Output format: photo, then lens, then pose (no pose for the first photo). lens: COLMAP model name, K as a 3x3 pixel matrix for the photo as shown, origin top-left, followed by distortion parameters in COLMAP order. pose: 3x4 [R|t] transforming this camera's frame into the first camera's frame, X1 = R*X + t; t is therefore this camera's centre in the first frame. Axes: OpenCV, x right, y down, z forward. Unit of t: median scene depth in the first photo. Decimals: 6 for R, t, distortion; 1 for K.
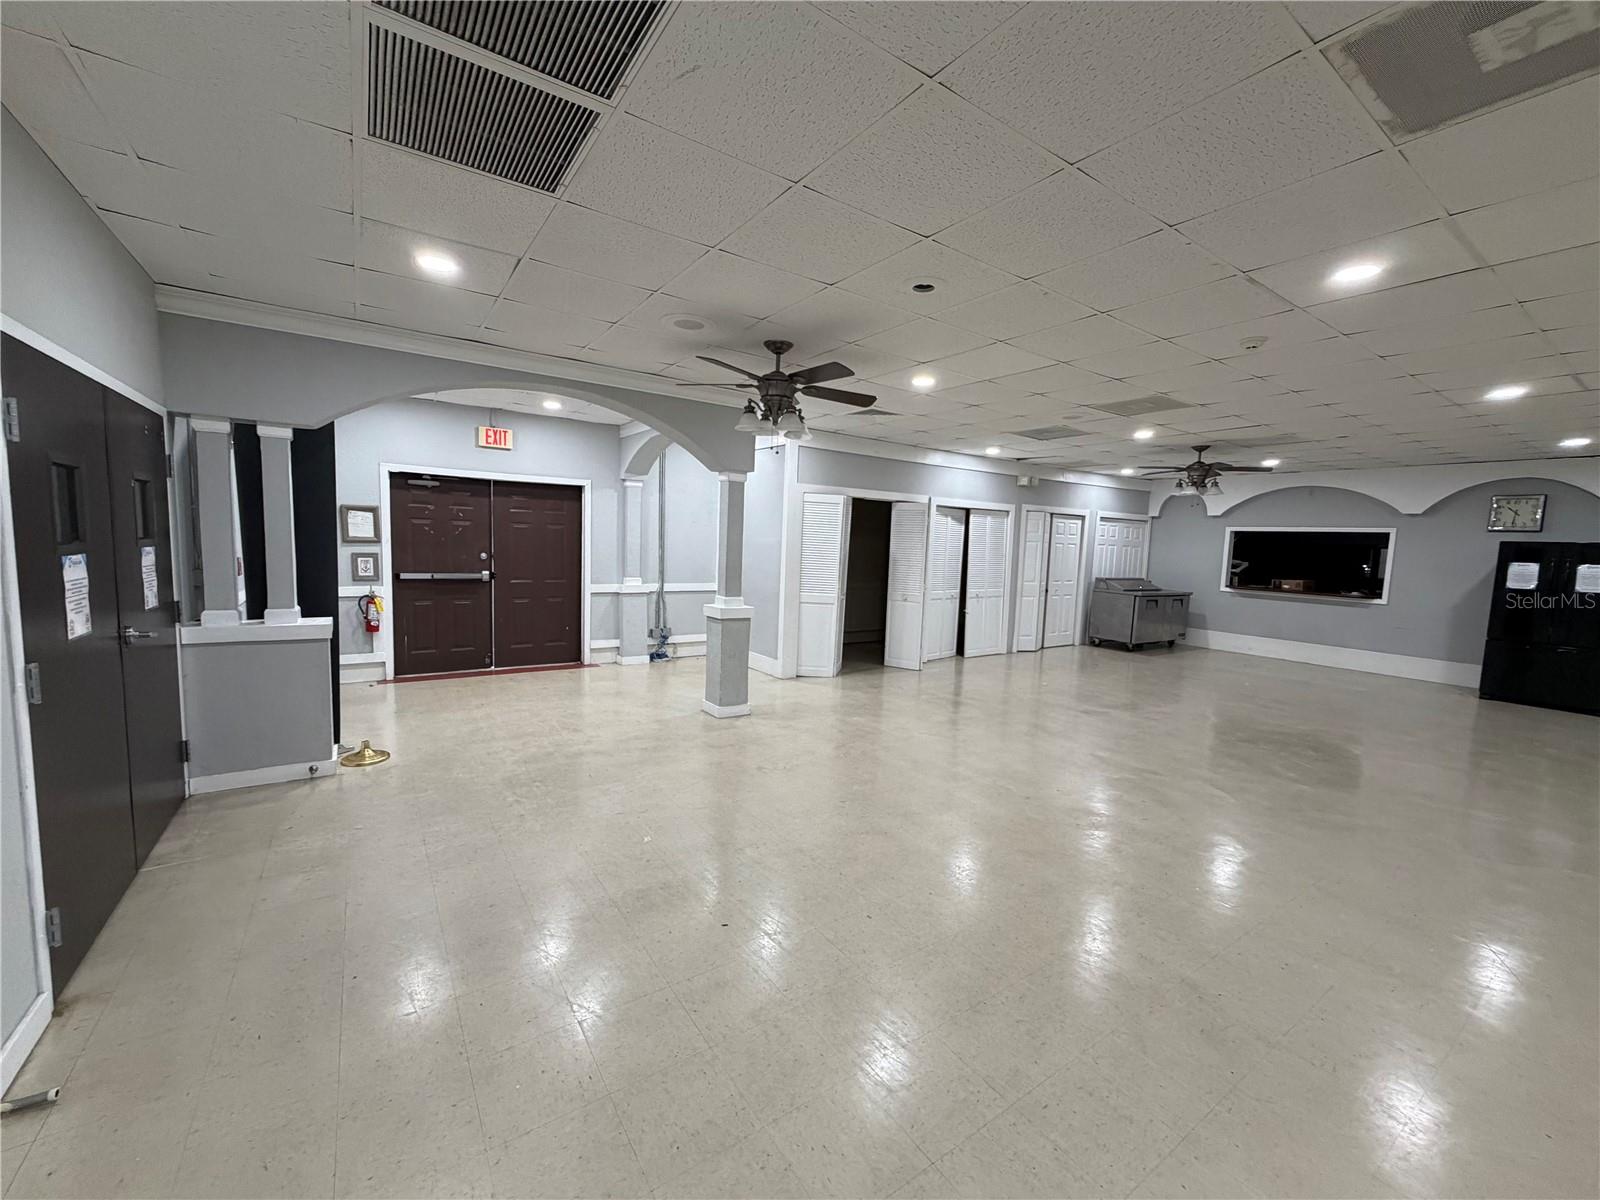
lens RADIAL K [[639.8, 0, 795.7], [0, 639.8, 597.7], [0, 0, 1]] dist [-0.000888, 0.000333]
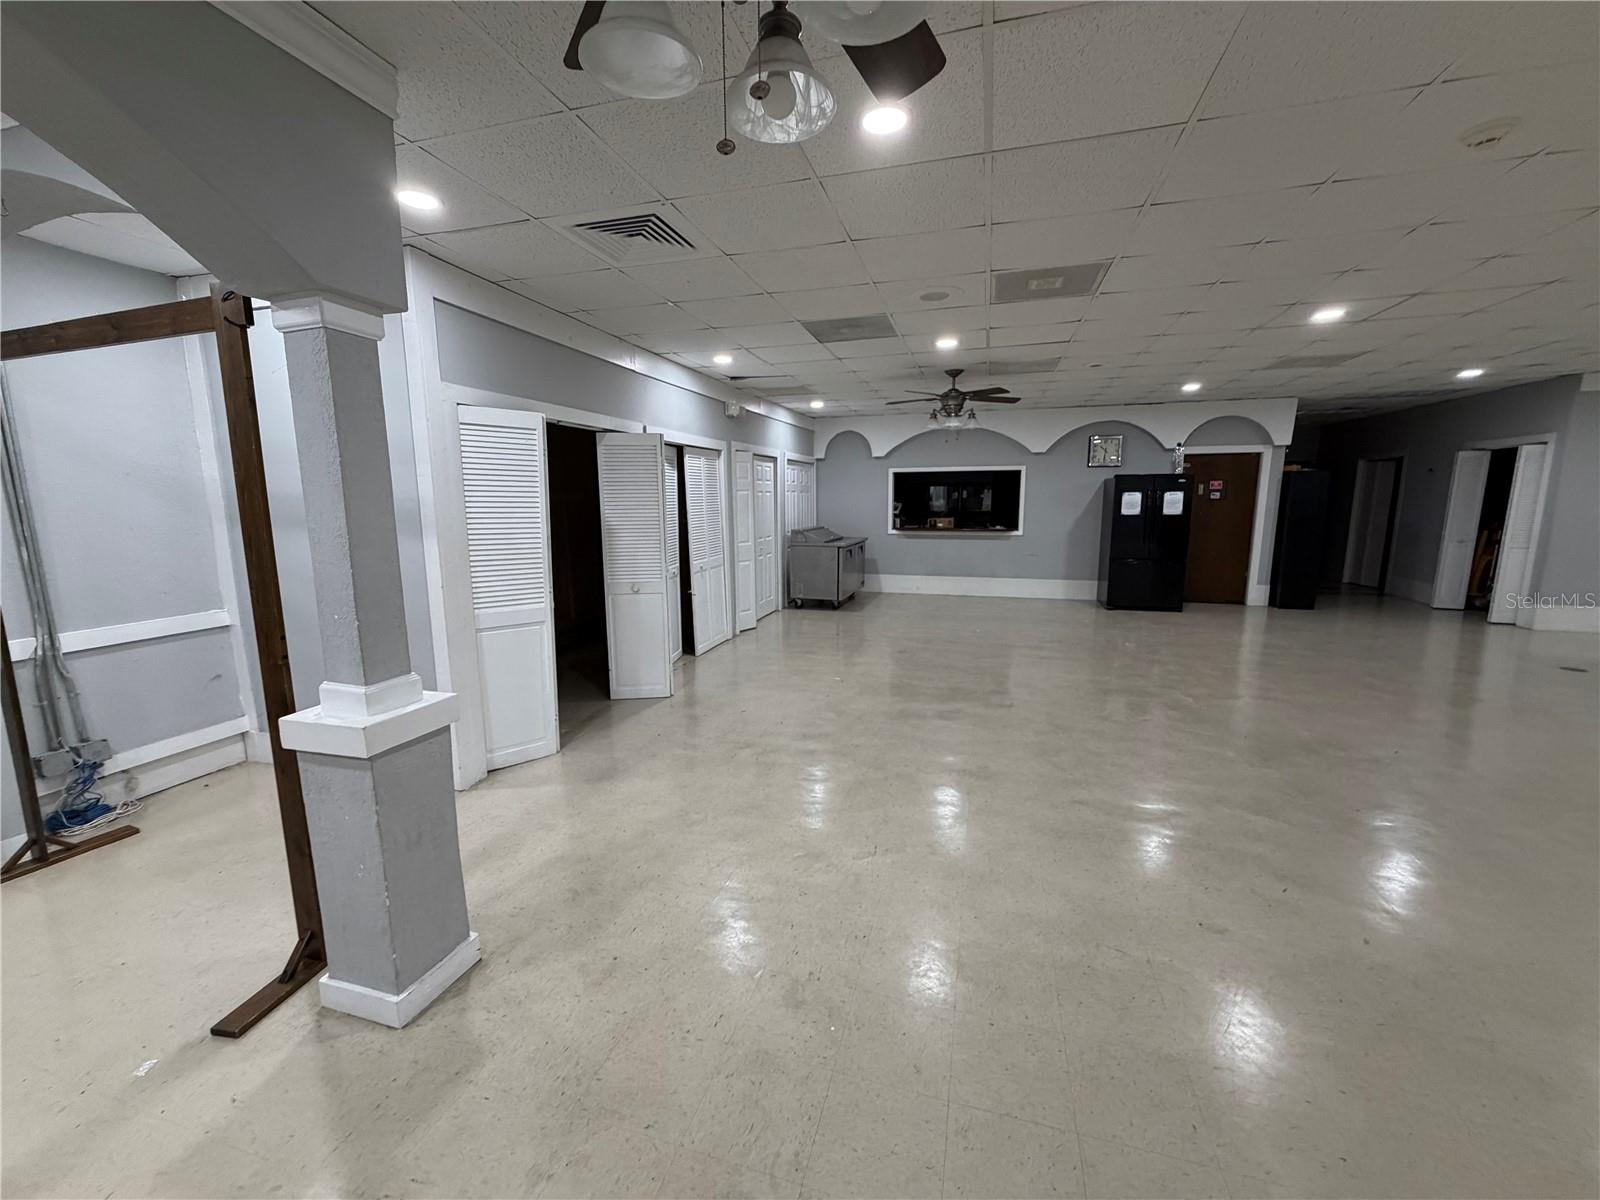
lens RADIAL K [[639.8, 0, 795.7], [0, 639.8, 597.7], [0, 0, 1]] dist [-0.000888, 0.000333]
pose [[0.774600, -0.141010, 0.616532, -0.085020], [0.094346, 0.989684, 0.107821, -0.039165], [-0.625375, -0.025351, 0.779912, 0.374175]]
